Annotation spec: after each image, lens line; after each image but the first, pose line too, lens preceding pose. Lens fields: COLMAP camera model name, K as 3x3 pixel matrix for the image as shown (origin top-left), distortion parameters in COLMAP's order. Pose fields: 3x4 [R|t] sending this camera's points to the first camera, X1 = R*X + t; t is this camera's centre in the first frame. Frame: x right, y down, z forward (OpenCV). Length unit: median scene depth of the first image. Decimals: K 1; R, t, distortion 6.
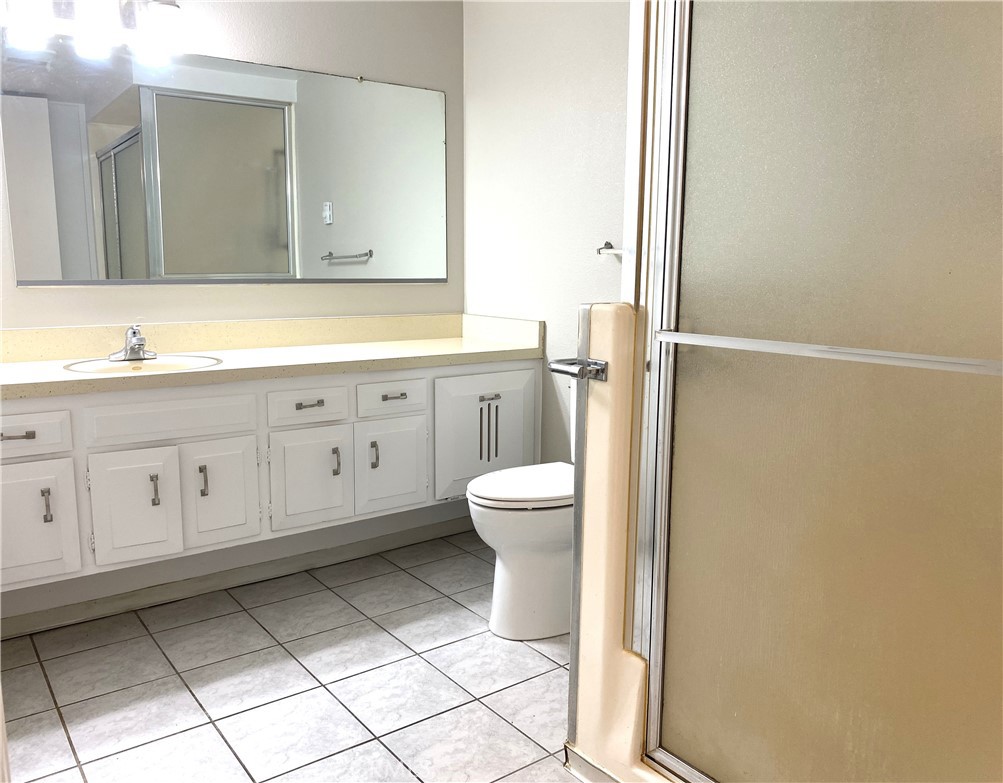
lens RADIAL K [[804.4, 0, 501.5], [0, 804.4, 391.5], [0, 0, 1]] dist [0.032011, -0.055548]
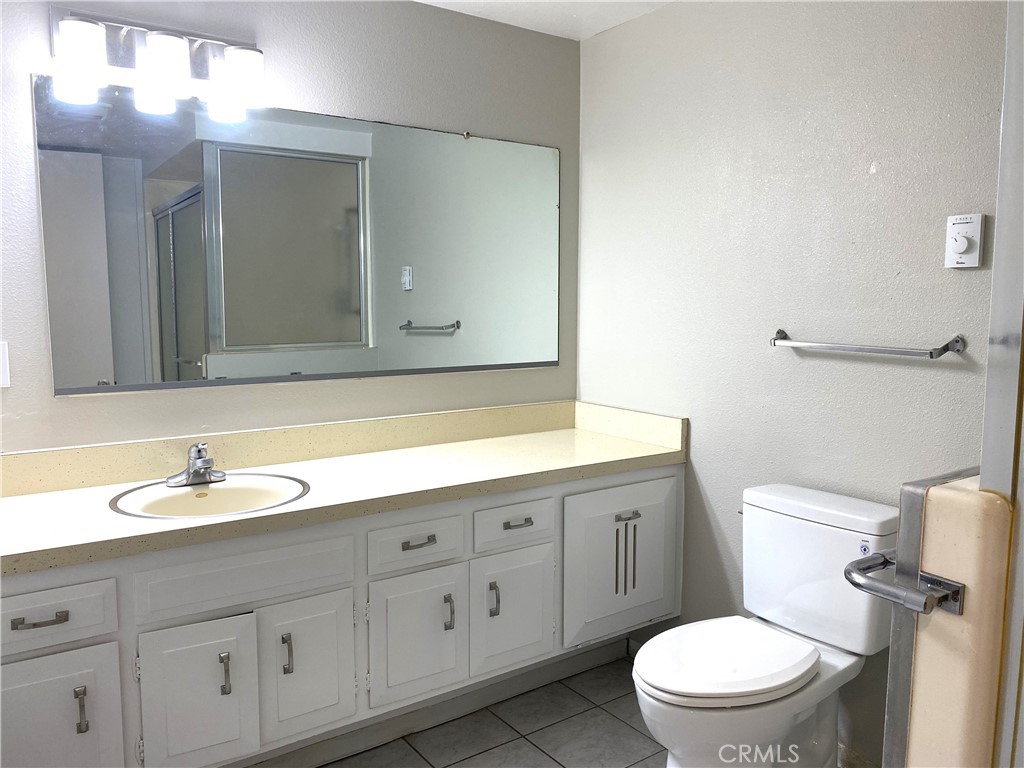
lens RADIAL K [[776.5, 0, 521.7], [0, 776.5, 373.6], [0, 0, 1]] dist [0.000346, -0.005819]
pose [[0.999939, -0.002435, -0.010758, -0.115539], [0.001789, 0.998217, -0.059665, -0.092357], [0.010884, 0.059642, 0.998161, 0.211650]]
